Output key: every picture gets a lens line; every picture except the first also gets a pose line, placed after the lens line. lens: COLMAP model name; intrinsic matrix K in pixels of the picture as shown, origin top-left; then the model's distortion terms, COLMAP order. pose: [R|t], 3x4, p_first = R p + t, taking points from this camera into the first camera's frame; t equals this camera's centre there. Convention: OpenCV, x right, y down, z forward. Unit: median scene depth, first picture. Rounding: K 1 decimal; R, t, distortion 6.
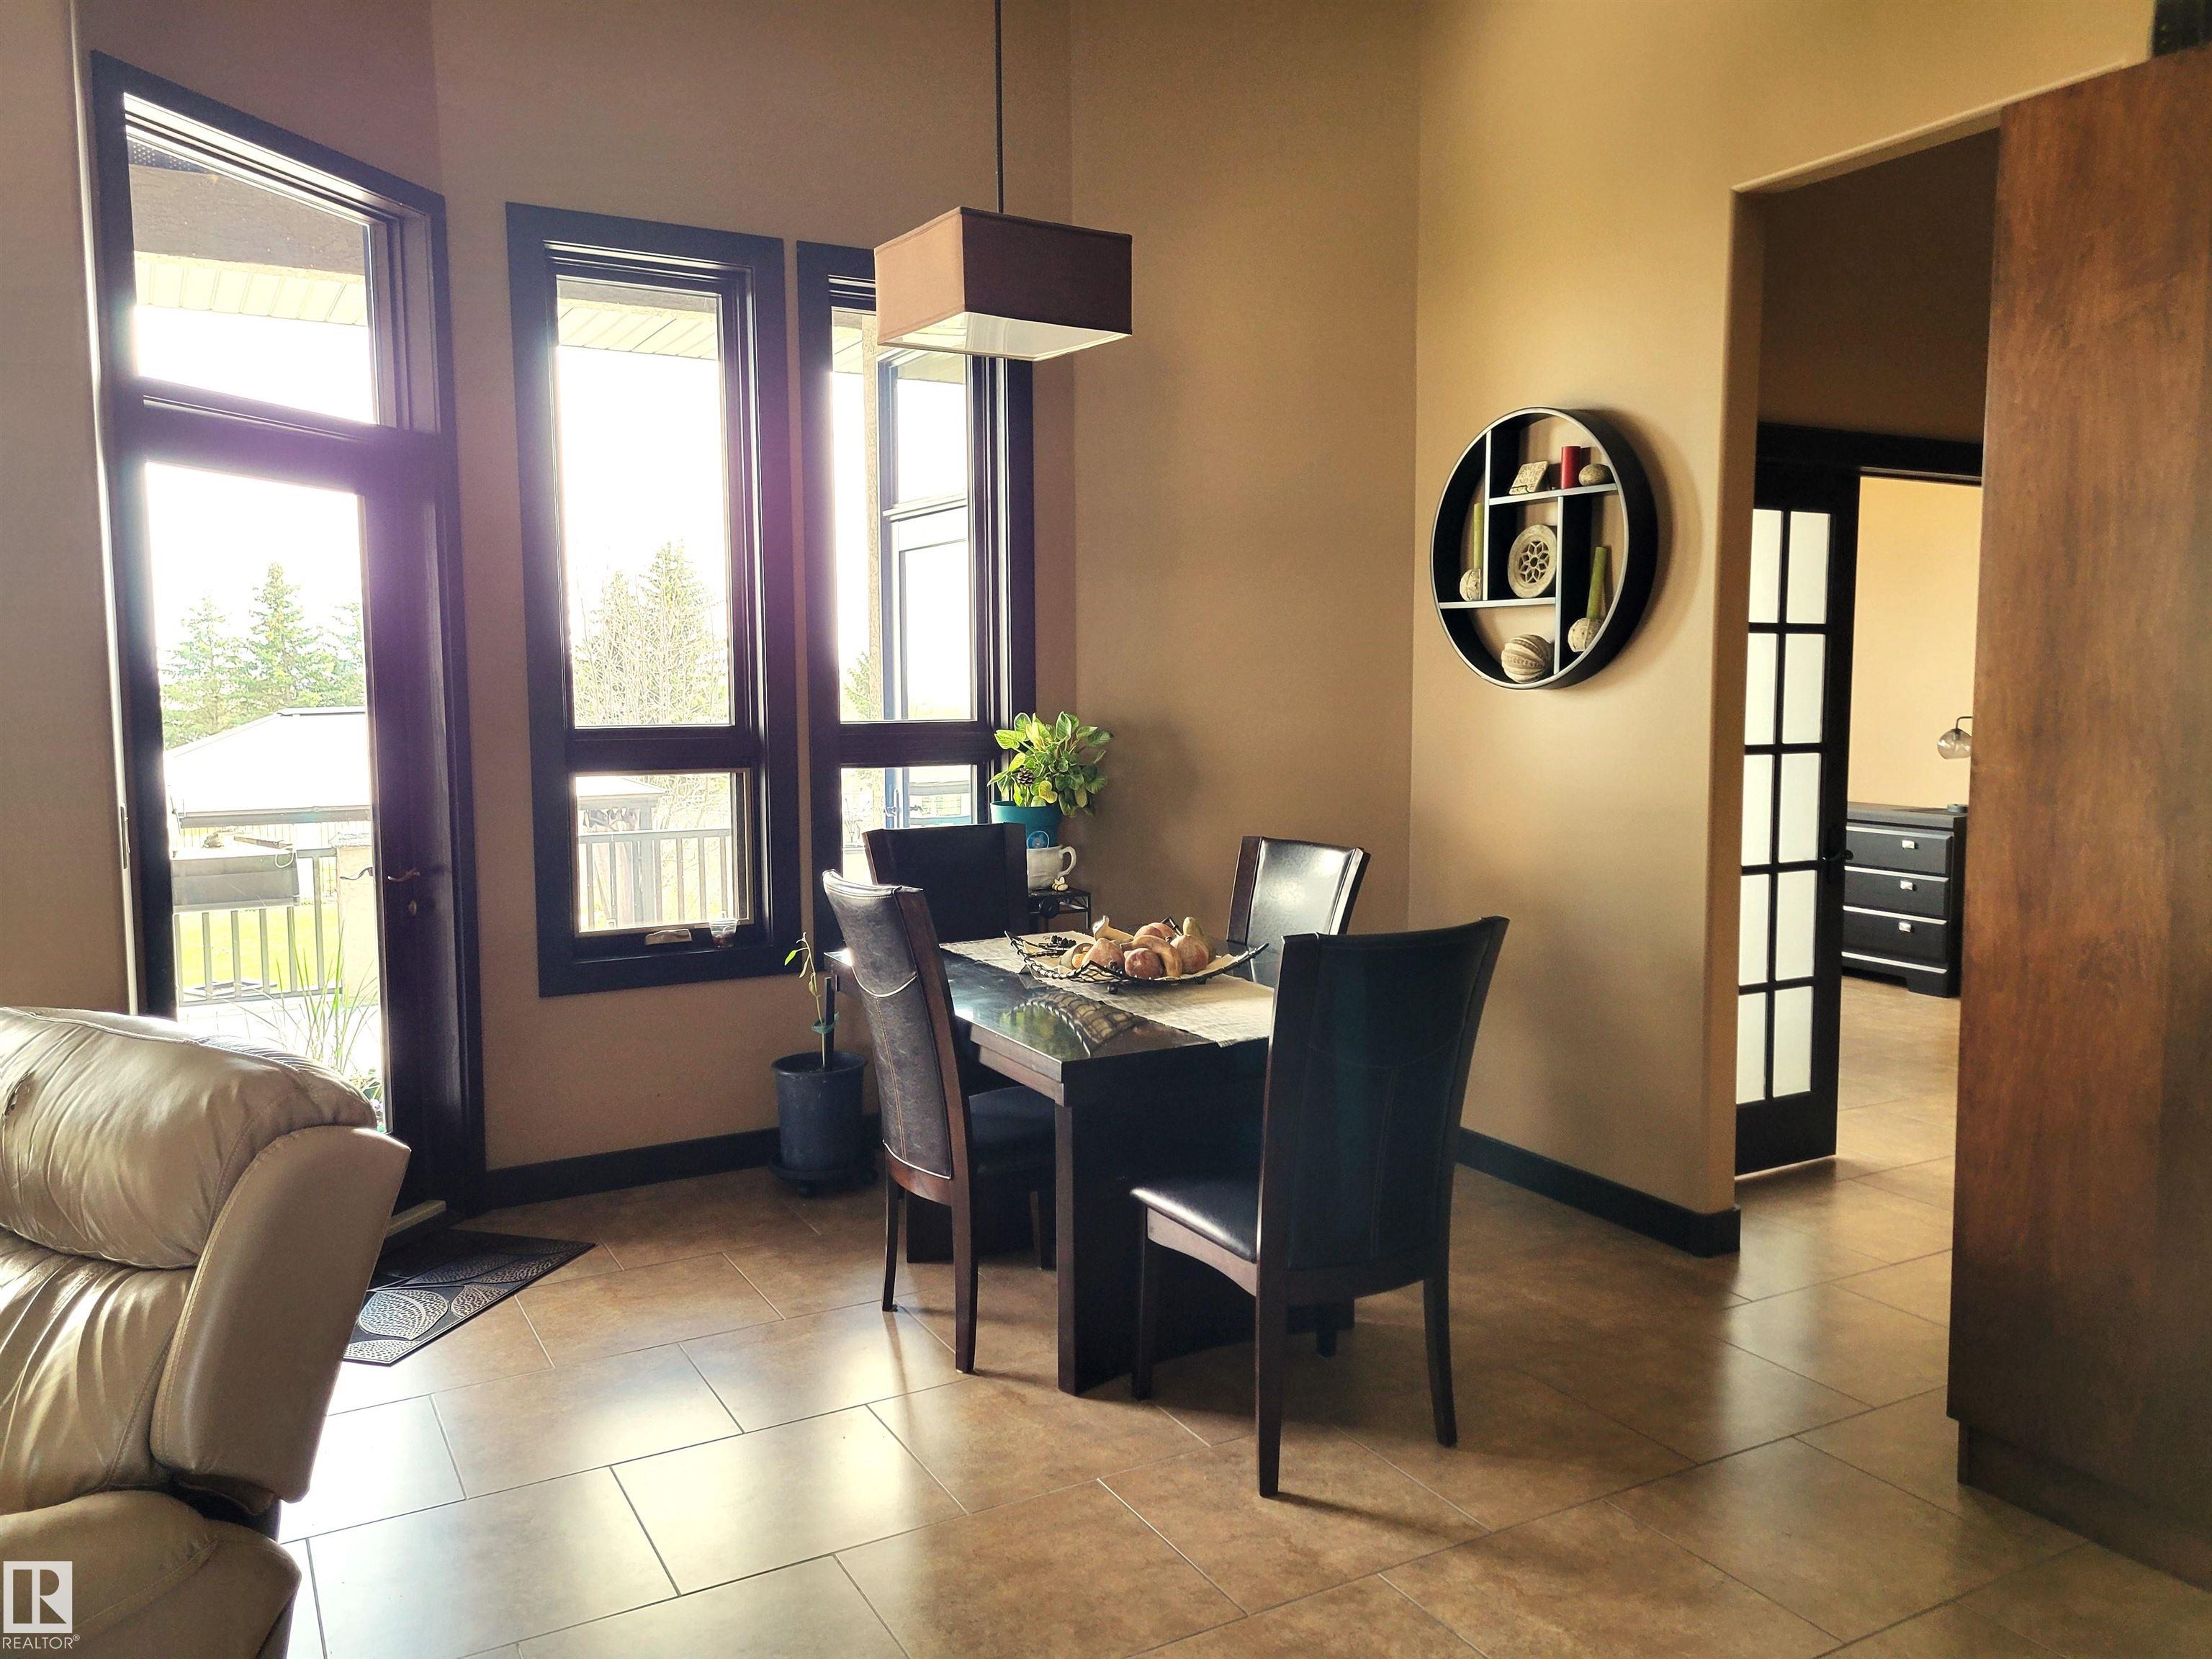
lens RADIAL K [[1672.7, 0, 1111.1], [0, 1672.7, 827.5], [0, 0, 1]] dist [0.041732, 0.000097]
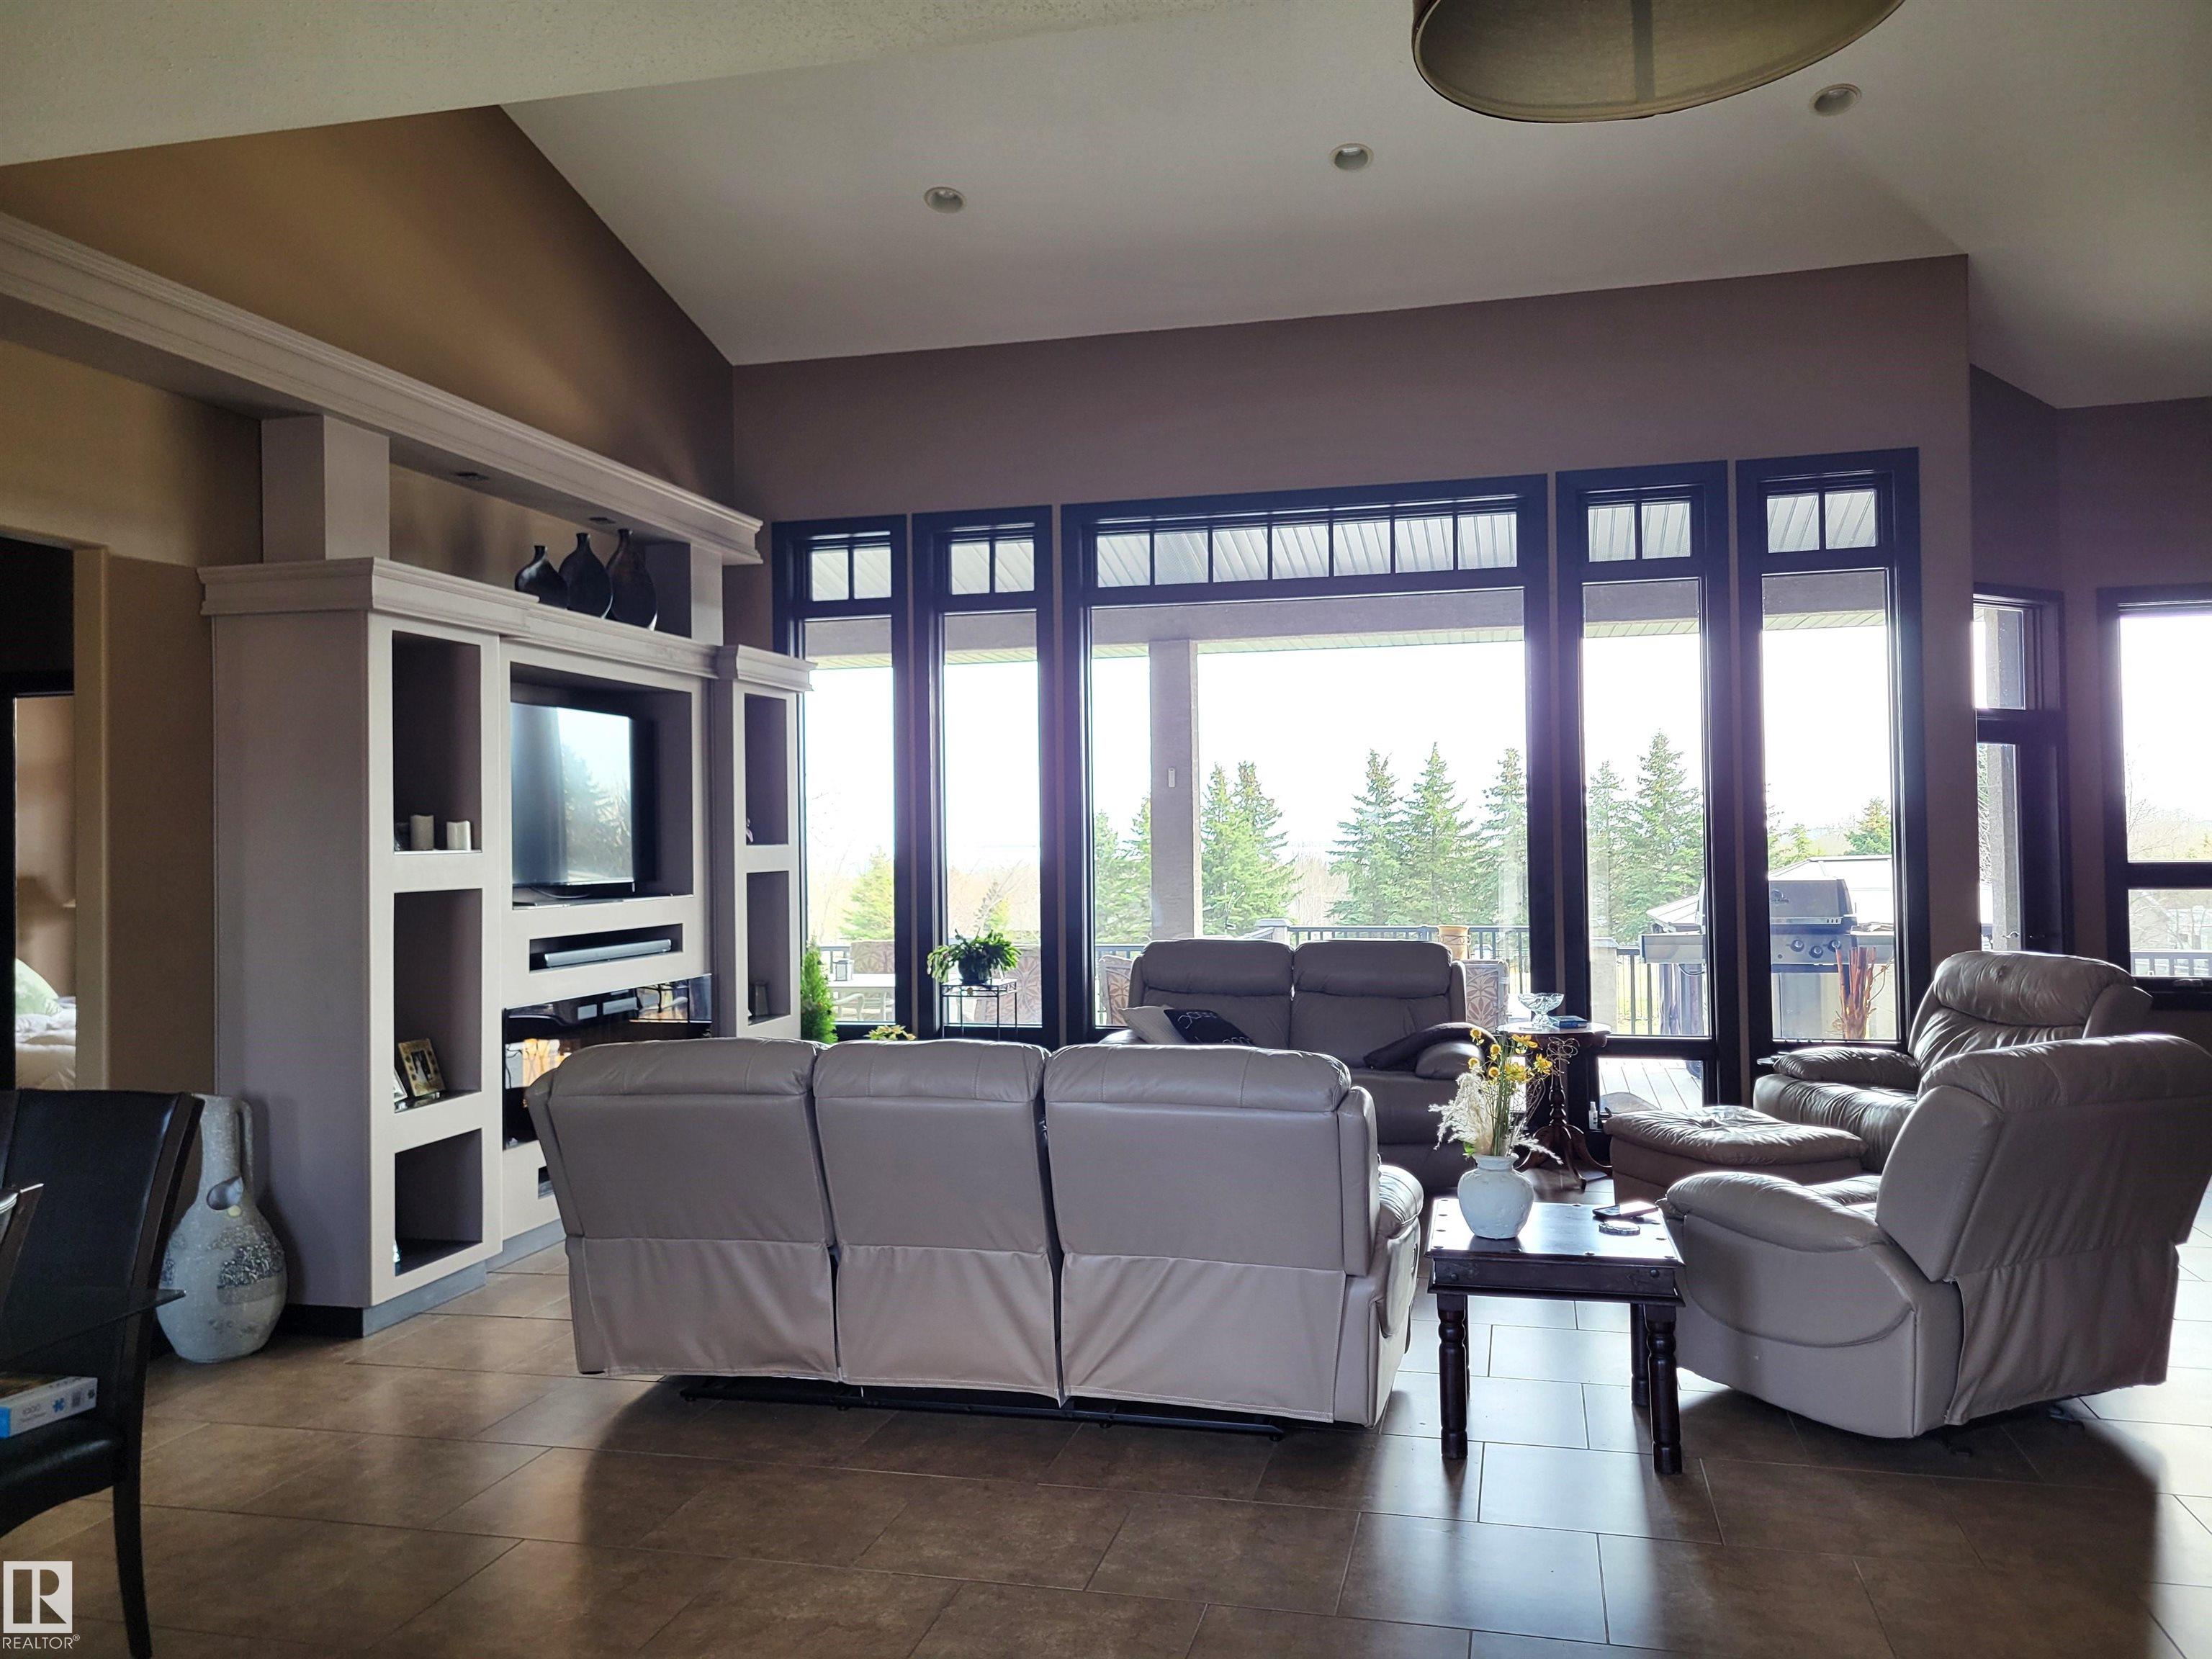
lens RADIAL K [[1672.7, 0, 1105.6], [0, 1672.7, 825.5], [0, 0, 1]] dist [0.041732, 0.000097]
pose [[0.722994, -0.025070, -0.690399, 0.060121], [-0.038936, 0.996274, -0.076951, 0.036048], [0.689756, 0.082516, 0.719325, -0.454528]]
